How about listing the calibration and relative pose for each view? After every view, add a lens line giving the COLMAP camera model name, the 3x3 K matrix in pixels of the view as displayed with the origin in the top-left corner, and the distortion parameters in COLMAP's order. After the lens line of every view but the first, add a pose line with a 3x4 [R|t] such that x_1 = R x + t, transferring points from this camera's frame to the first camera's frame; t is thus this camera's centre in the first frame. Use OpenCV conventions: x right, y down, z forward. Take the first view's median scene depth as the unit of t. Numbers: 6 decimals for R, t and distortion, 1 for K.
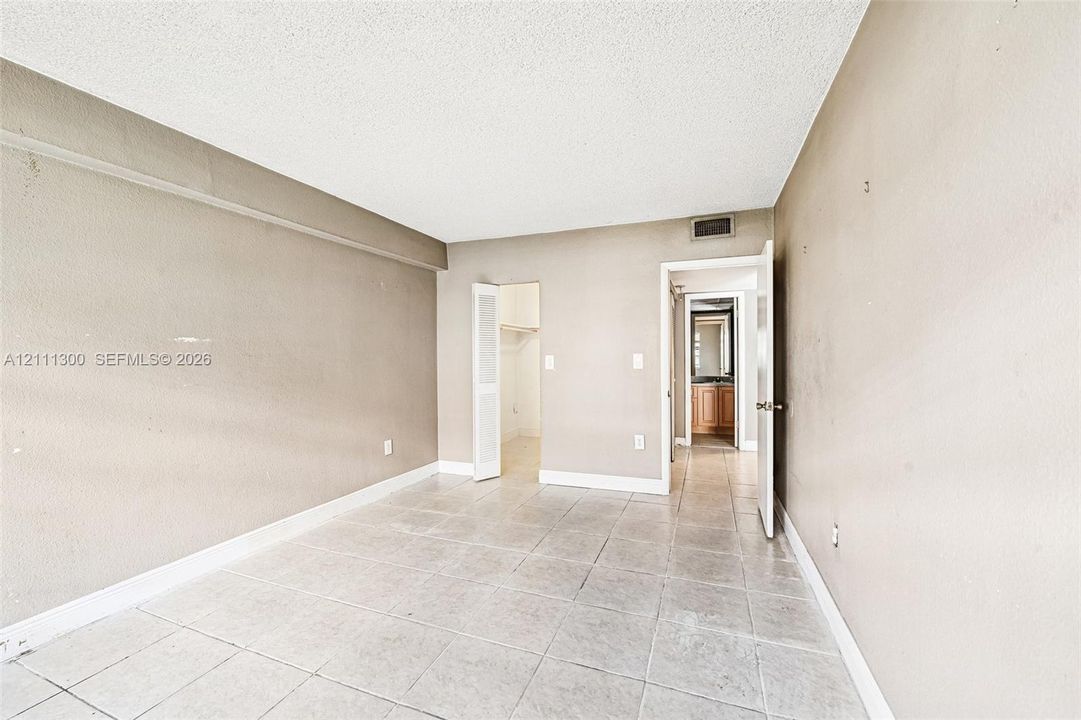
lens RADIAL K [[425.5, 0, 565.7], [0, 425.5, 366.6], [0, 0, 1]] dist [-0.000771, -0.000064]
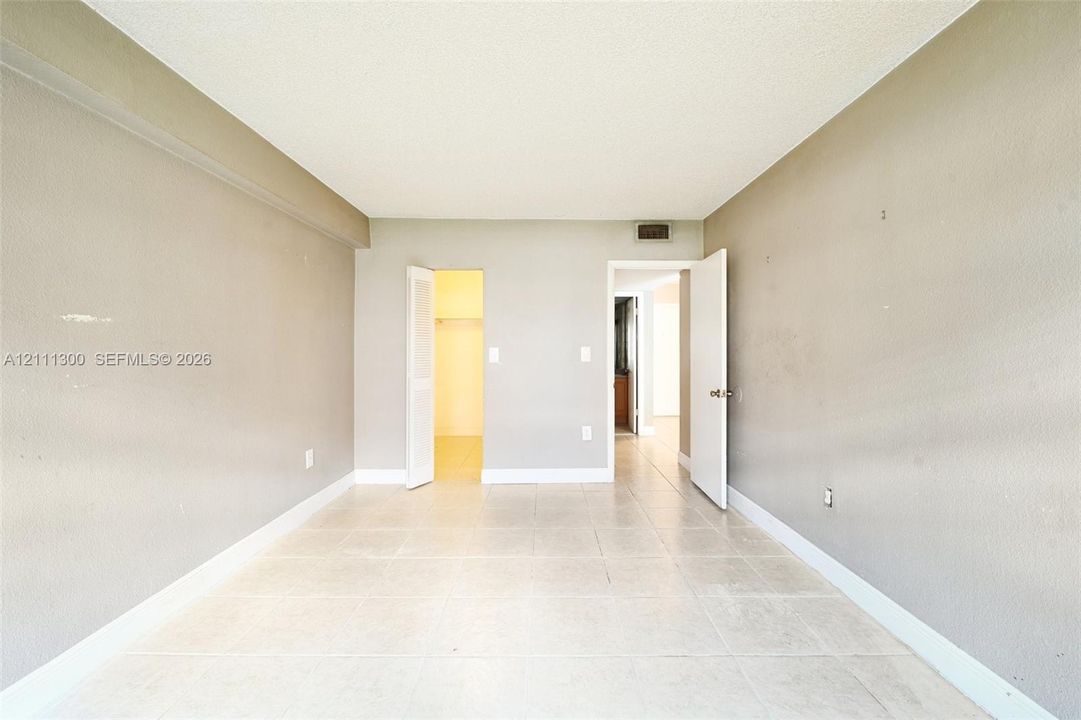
lens RADIAL K [[425.5, 0, 541.2], [0, 425.5, 355.1], [0, 0, 1]] dist [-0.000771, -0.000064]
pose [[0.935521, 0.002749, 0.353259, -0.295511], [0.002134, 0.999908, -0.013430, 0.003609], [-0.353264, 0.013318, 0.935429, 0.079502]]
